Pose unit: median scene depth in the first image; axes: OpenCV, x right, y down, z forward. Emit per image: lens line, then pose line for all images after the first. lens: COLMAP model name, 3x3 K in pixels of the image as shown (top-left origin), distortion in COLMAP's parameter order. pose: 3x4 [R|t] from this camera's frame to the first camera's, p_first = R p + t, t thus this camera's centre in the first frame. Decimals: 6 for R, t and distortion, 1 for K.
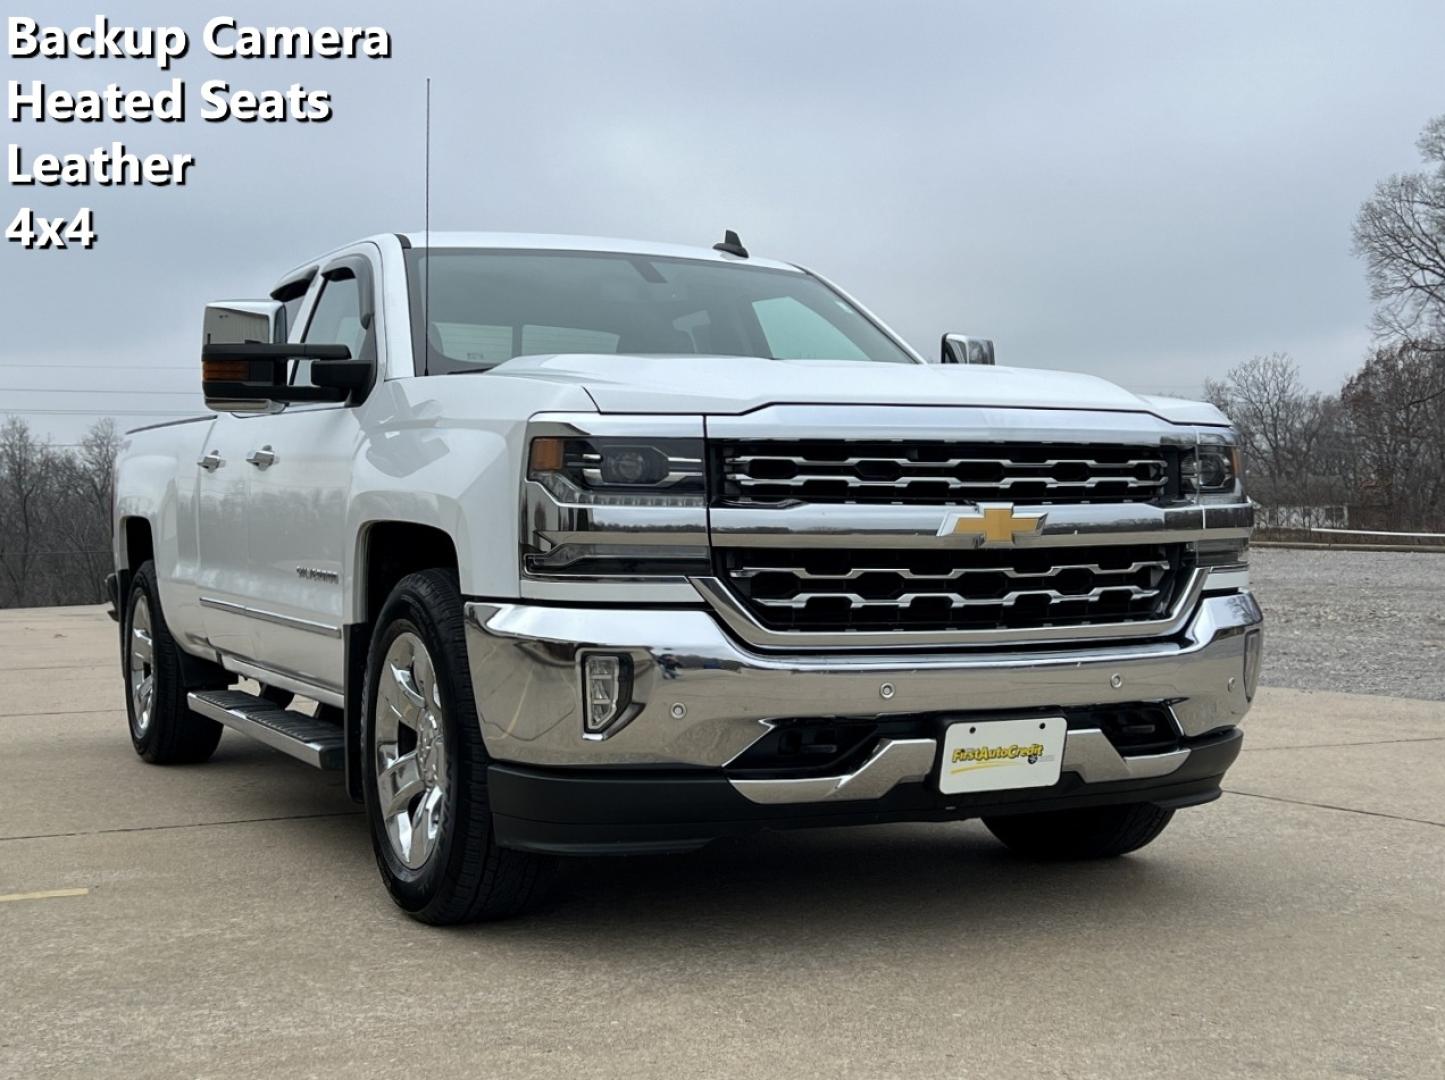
lens RADIAL K [[2089.4, 0, 722.5], [0, 2089.4, 540.0], [0, 0, 1]] dist [0.217320, -0.000561]
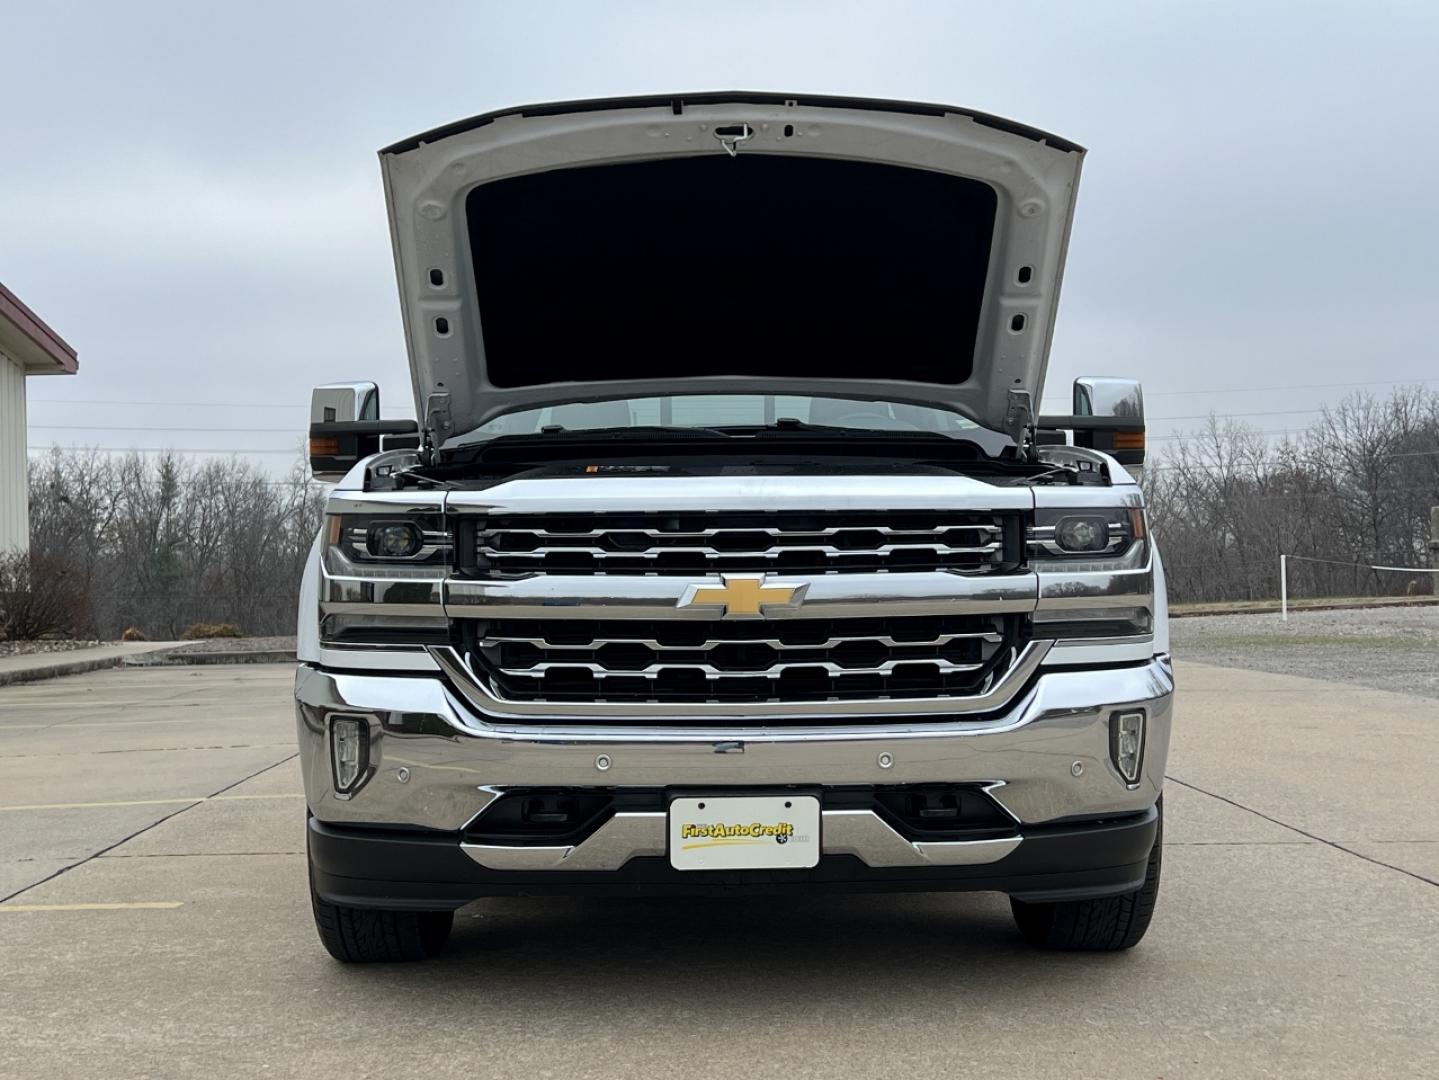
lens RADIAL K [[1858.5, 0, 719.5], [0, 1858.5, 540.0], [0, 0, 1]] dist [0.106206, -0.020784]
pose [[0.891589, -0.015961, -0.452563, 0.512430], [0.001020, 0.999447, -0.033239, -0.004200], [0.452844, 0.029174, 0.891113, 0.223892]]
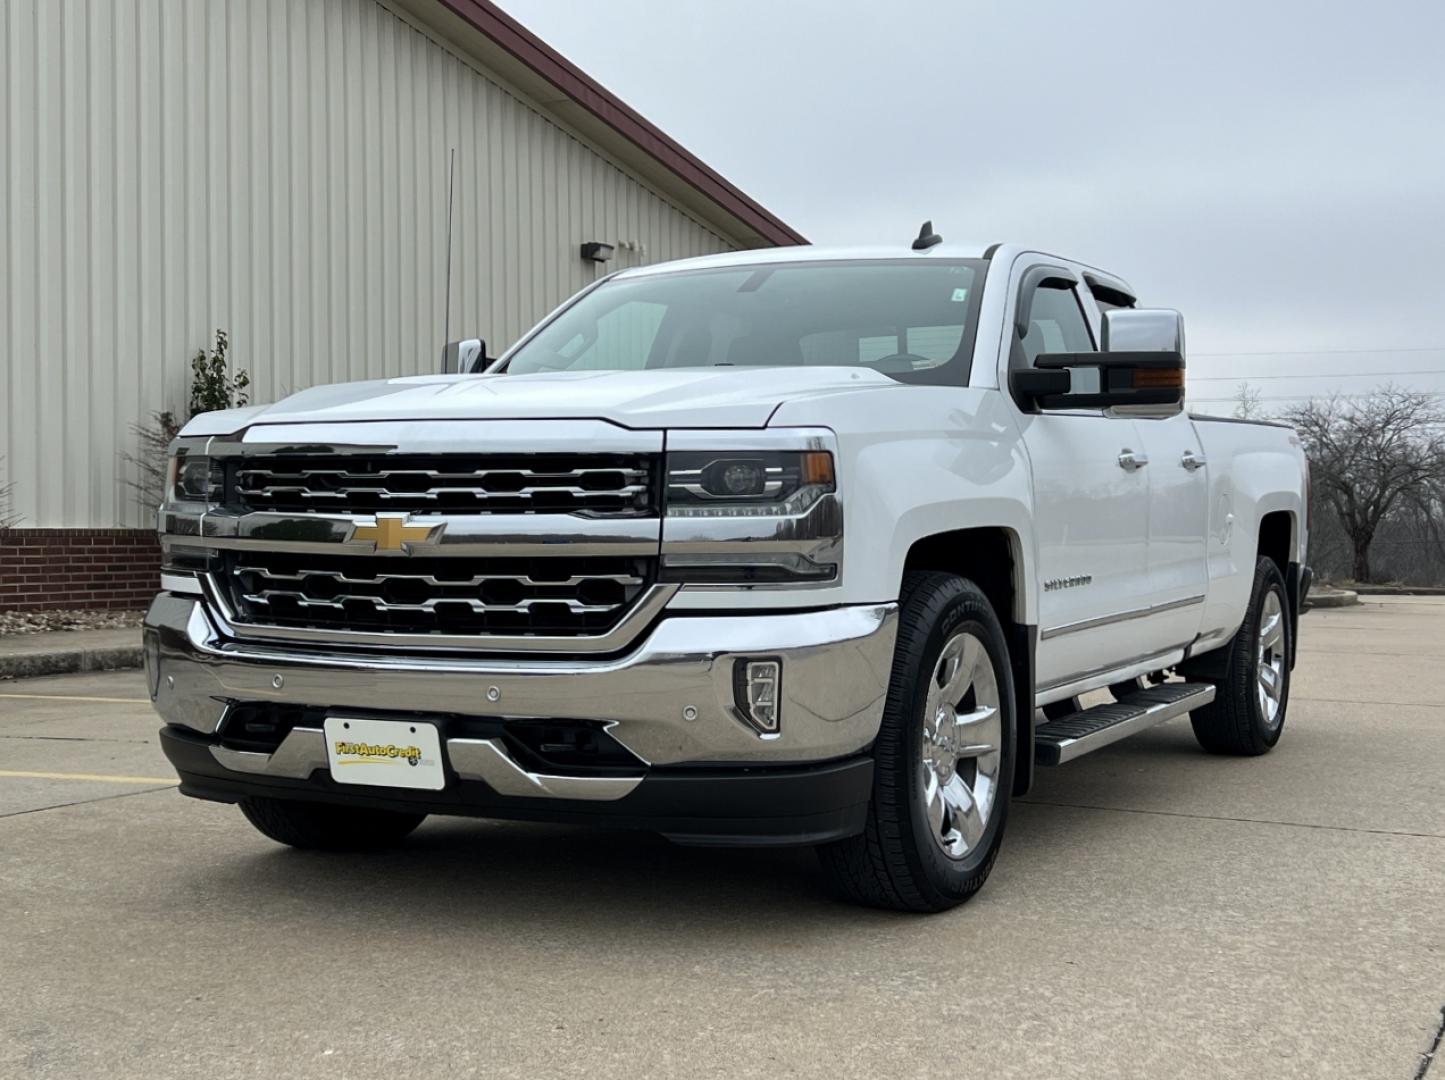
lens RADIAL K [[1928.1, 0, 722.5], [0, 1928.1, 540.0], [0, 0, 1]] dist [-0.086560, -0.012280]
pose [[0.611258, 0.014382, -0.791301, 0.986799], [-0.021057, 0.999776, 0.001904, -0.009049], [0.791151, 0.015499, 0.611424, 0.545632]]
